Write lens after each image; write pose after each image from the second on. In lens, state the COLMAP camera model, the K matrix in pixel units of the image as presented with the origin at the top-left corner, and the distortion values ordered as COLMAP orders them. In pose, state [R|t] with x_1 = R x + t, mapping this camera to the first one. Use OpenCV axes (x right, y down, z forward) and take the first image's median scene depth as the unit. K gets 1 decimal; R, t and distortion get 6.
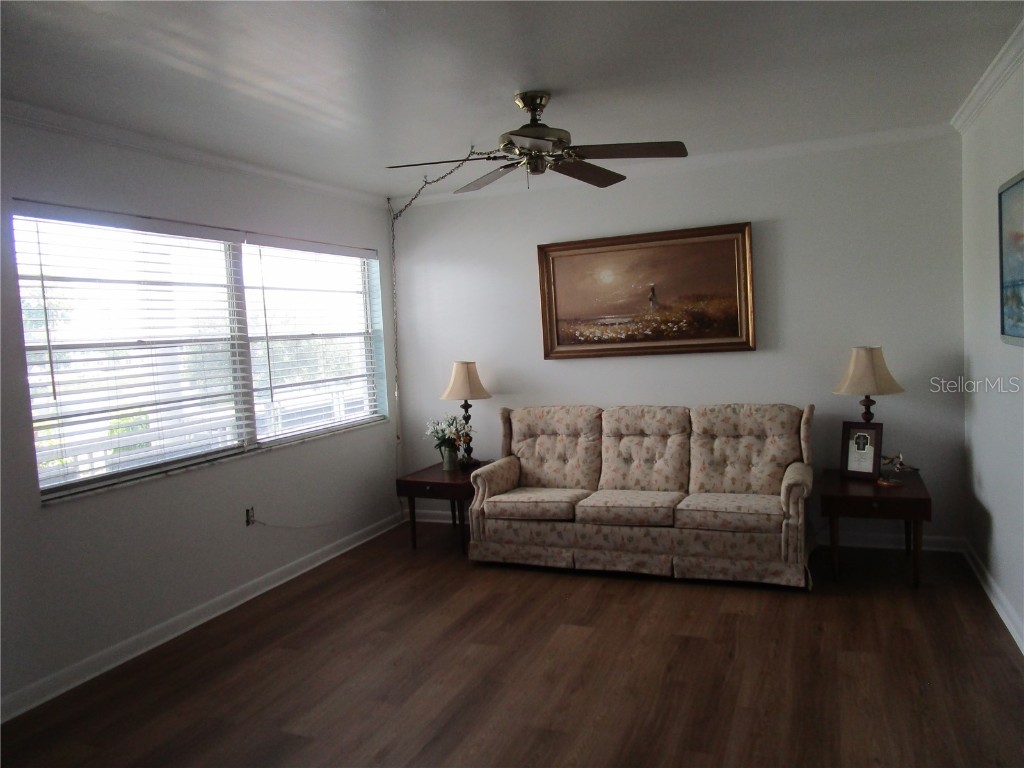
lens RADIAL K [[731.5, 0, 510.6], [0, 731.5, 386.3], [0, 0, 1]] dist [-0.028261, 0.014754]
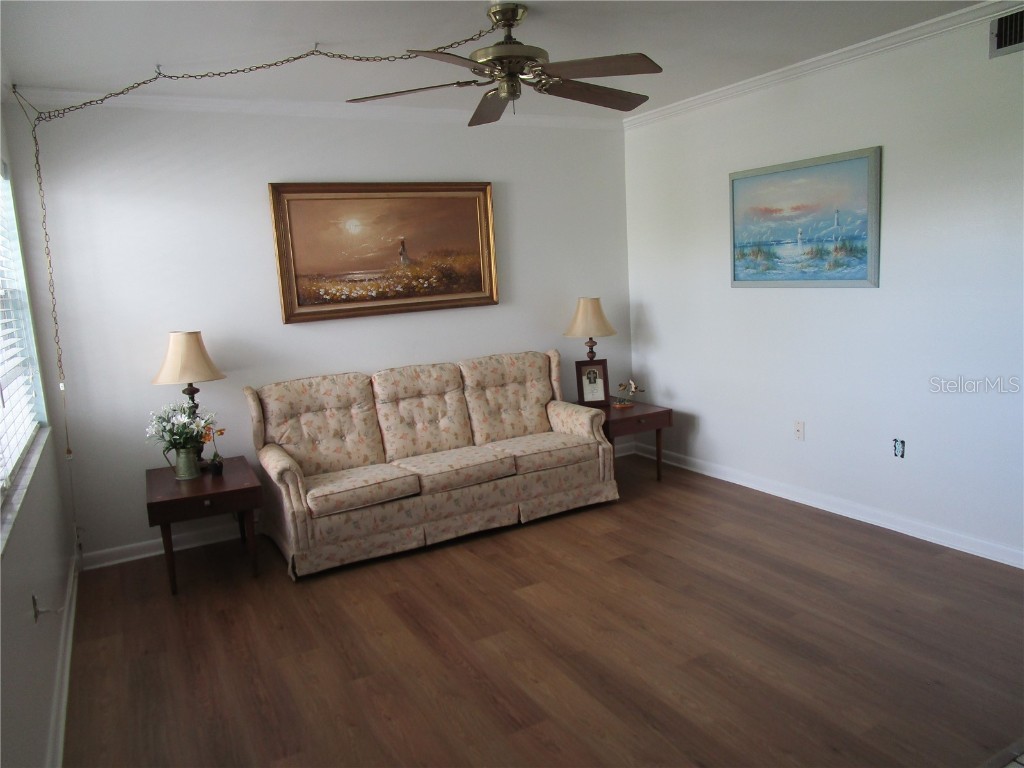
lens RADIAL K [[731.5, 0, 510.6], [0, 731.5, 386.3], [0, 0, 1]] dist [-0.028261, 0.014754]
pose [[0.619495, -0.104739, 0.777981, -0.501366], [0.084838, 0.994187, 0.066291, 0.000864], [-0.780402, 0.024935, 0.624780, 0.321049]]
